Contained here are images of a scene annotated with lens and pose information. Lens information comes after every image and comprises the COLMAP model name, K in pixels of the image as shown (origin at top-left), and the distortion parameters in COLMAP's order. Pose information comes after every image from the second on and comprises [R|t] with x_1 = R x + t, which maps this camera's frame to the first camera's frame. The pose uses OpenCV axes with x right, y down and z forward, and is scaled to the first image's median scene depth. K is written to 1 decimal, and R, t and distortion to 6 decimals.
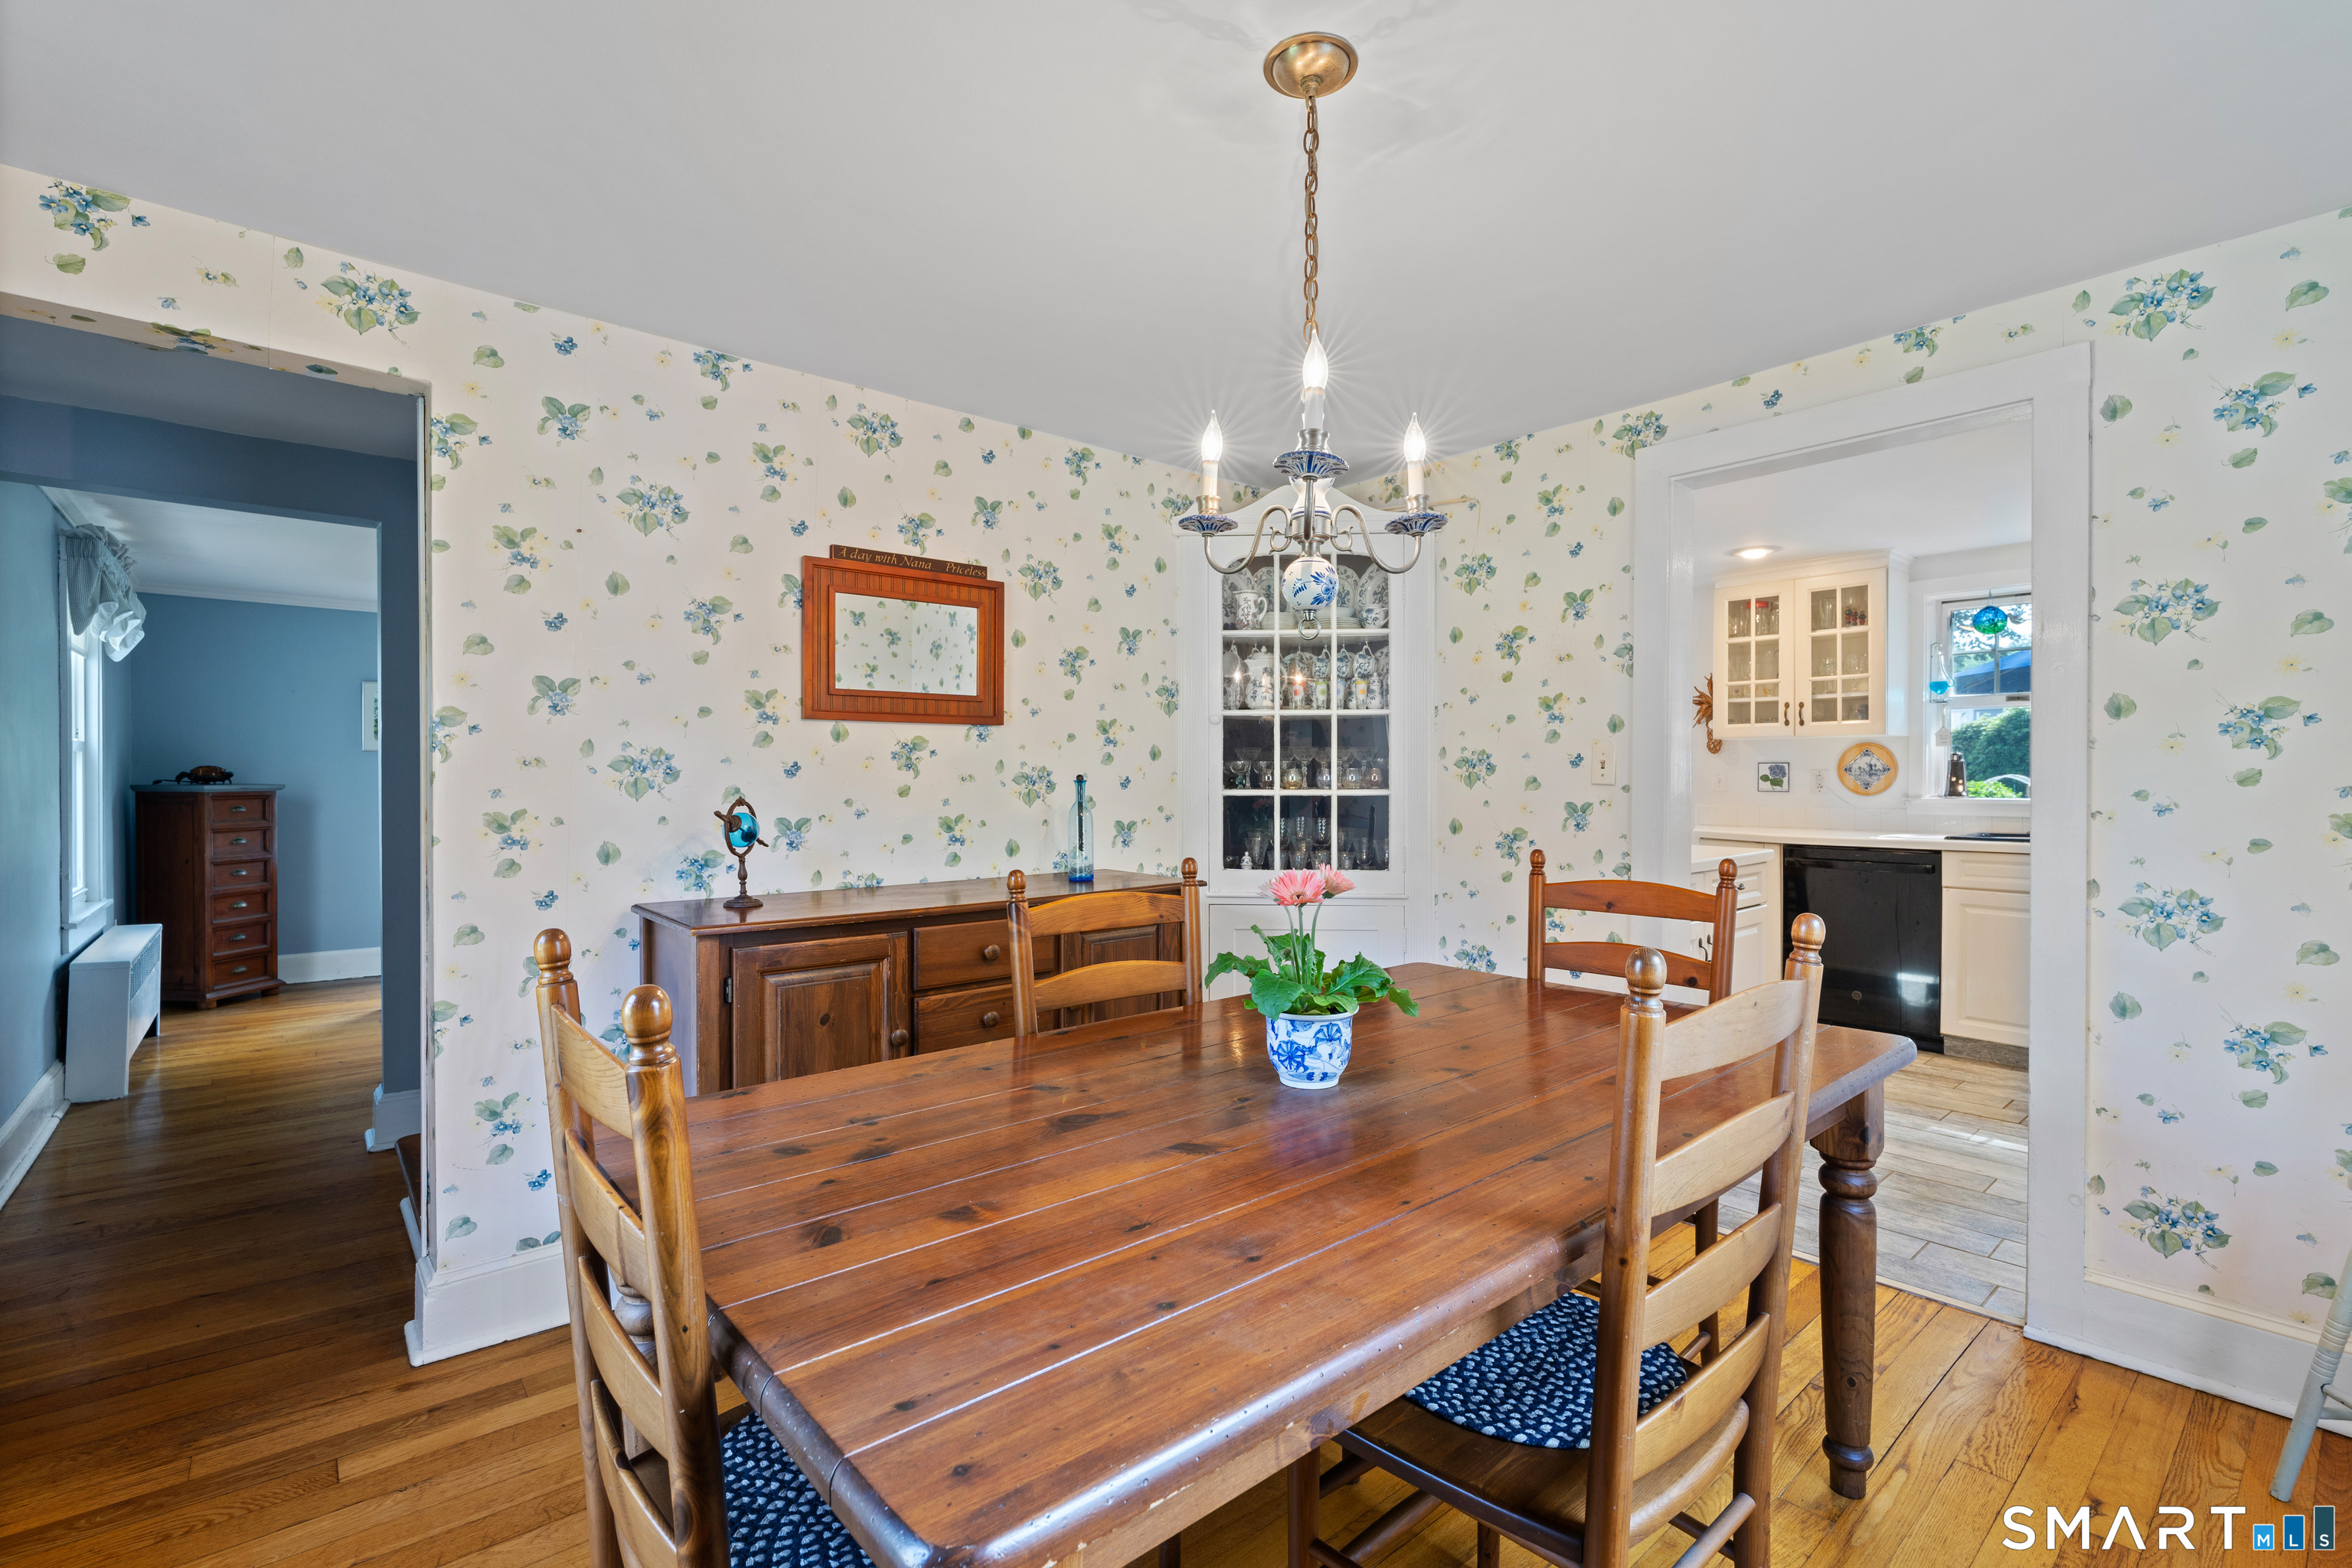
lens RADIAL K [[1047.4, 0, 1184.9], [0, 1047.4, 788.6], [0, 0, 1]] dist [-0.001146, 0.000394]
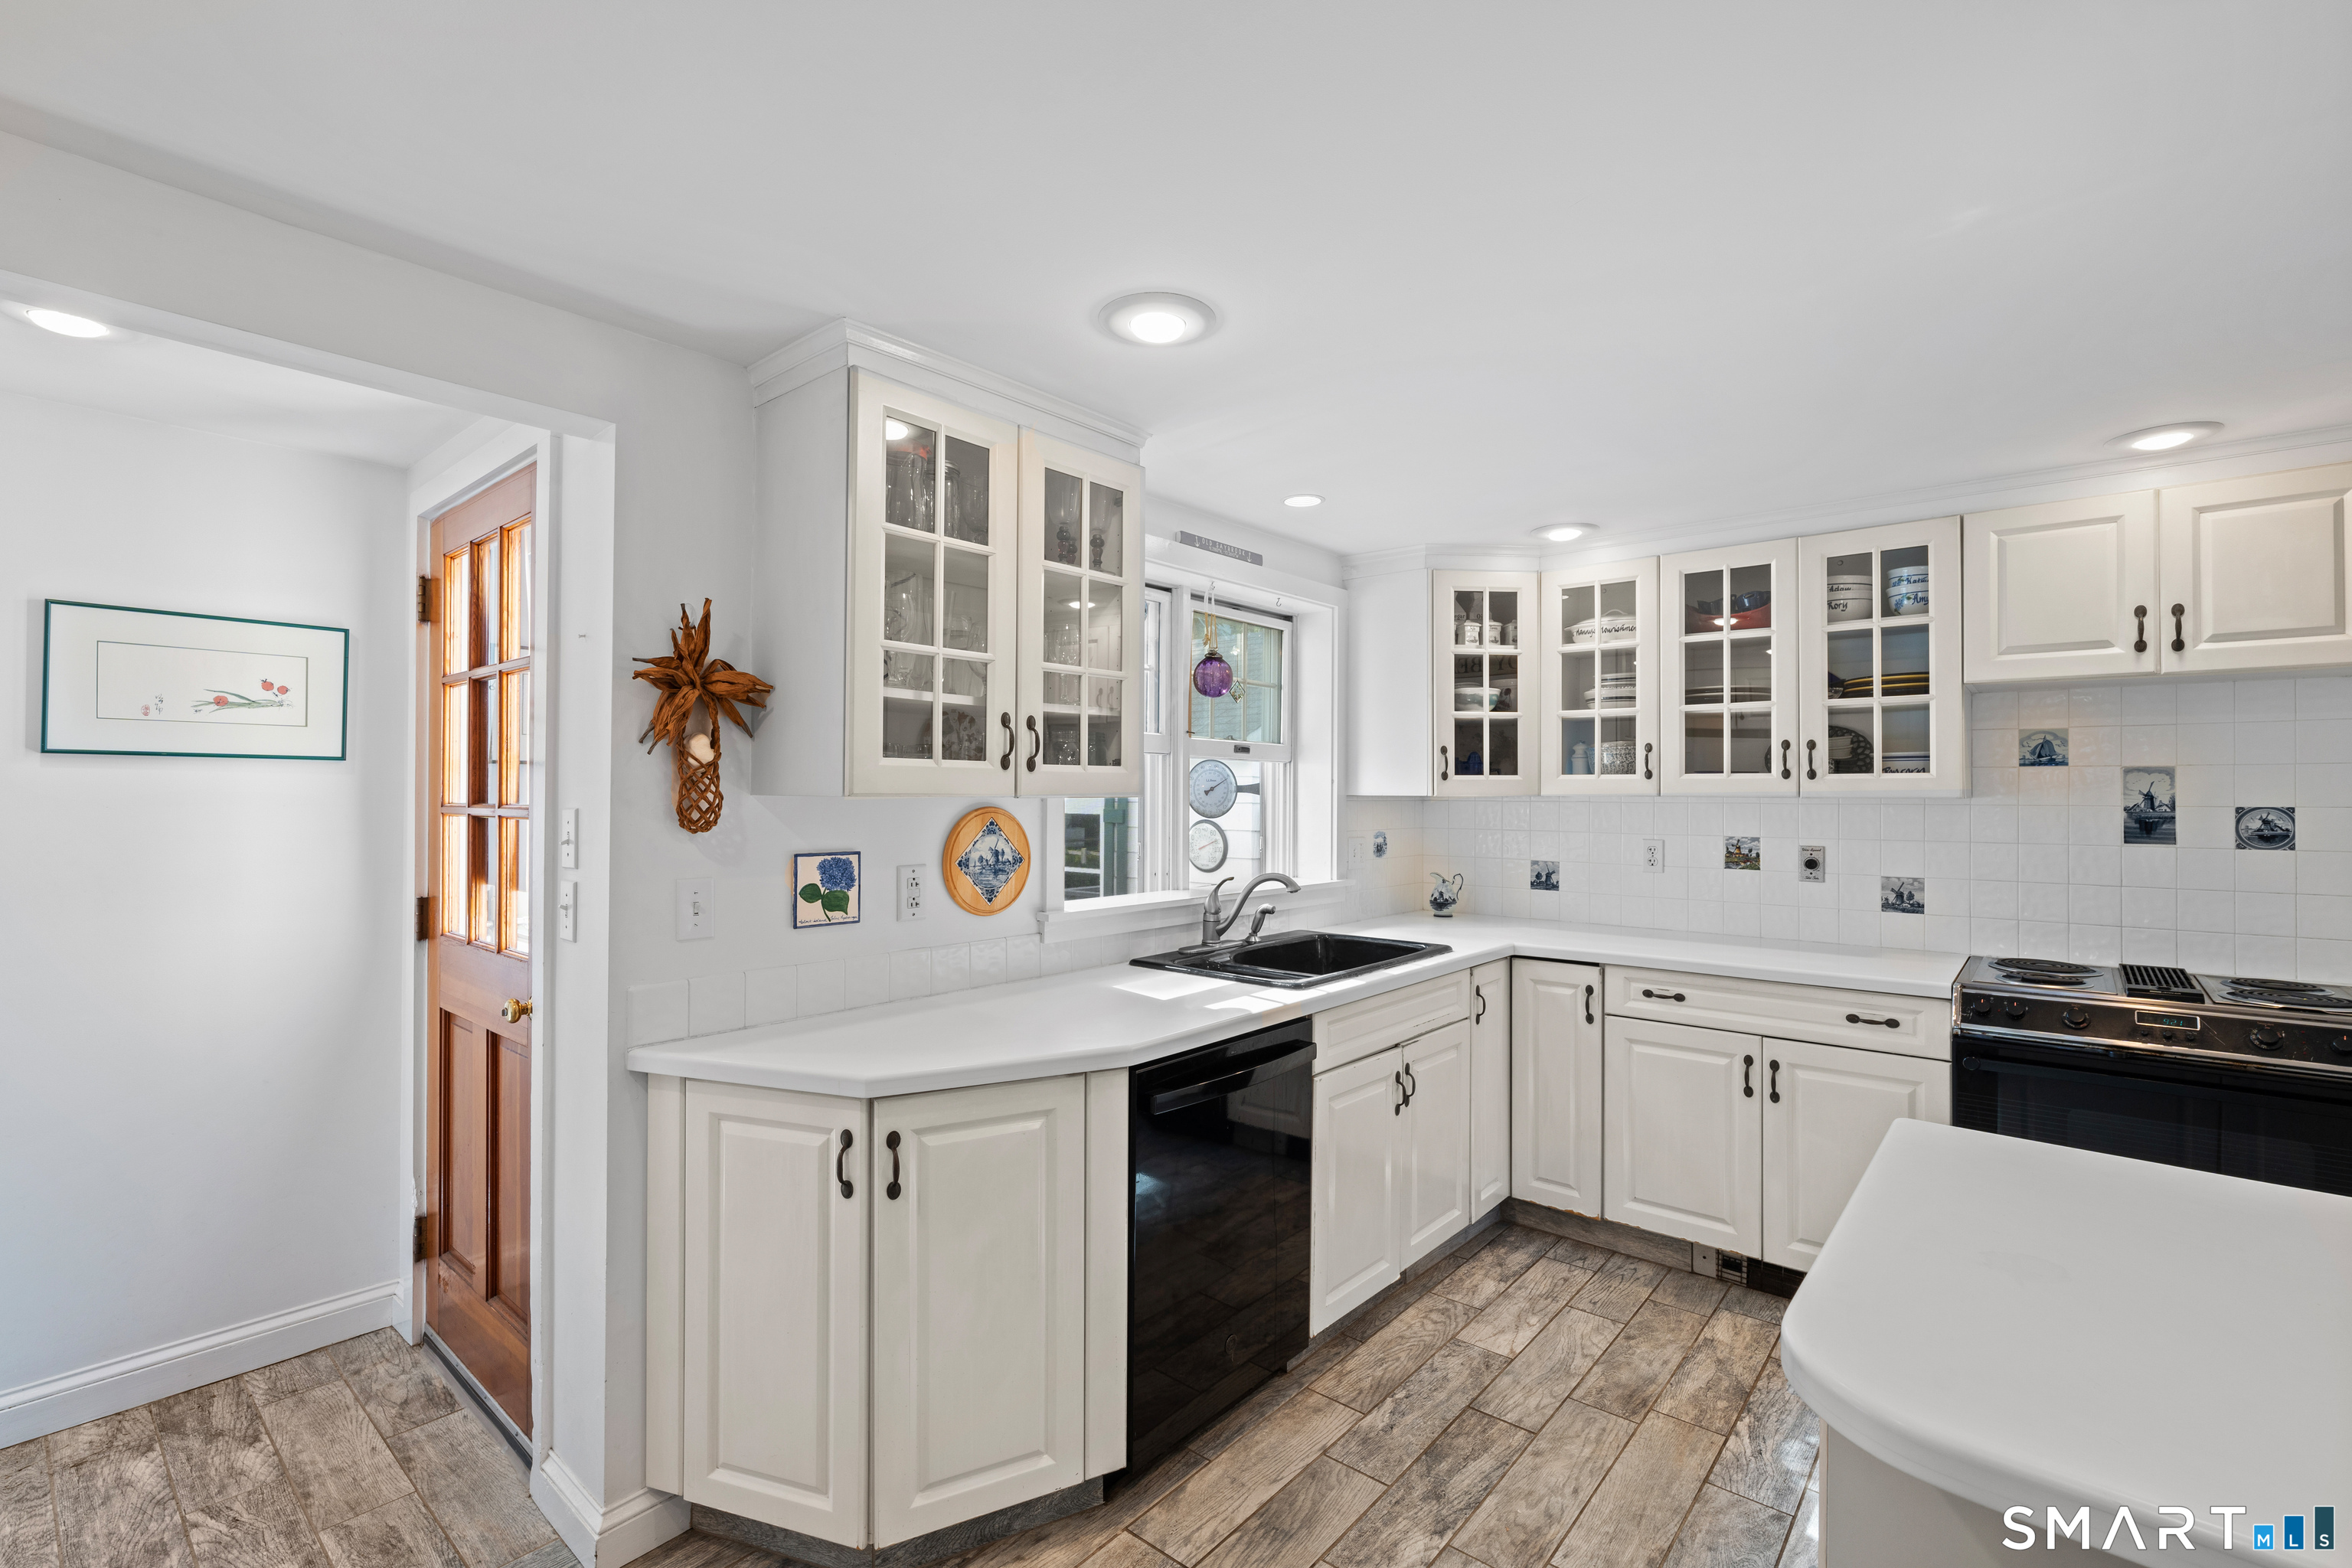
lens RADIAL K [[1048.2, 0, 1176.0], [0, 1048.2, 784.0], [0, 0, 1]] dist [-0.002673, 0.000905]
pose [[-0.156012, 0.006528, 0.987734, 0.155975], [0.007455, 0.999957, -0.005431, -0.052365], [-0.987727, 0.006516, -0.156054, 1.010892]]
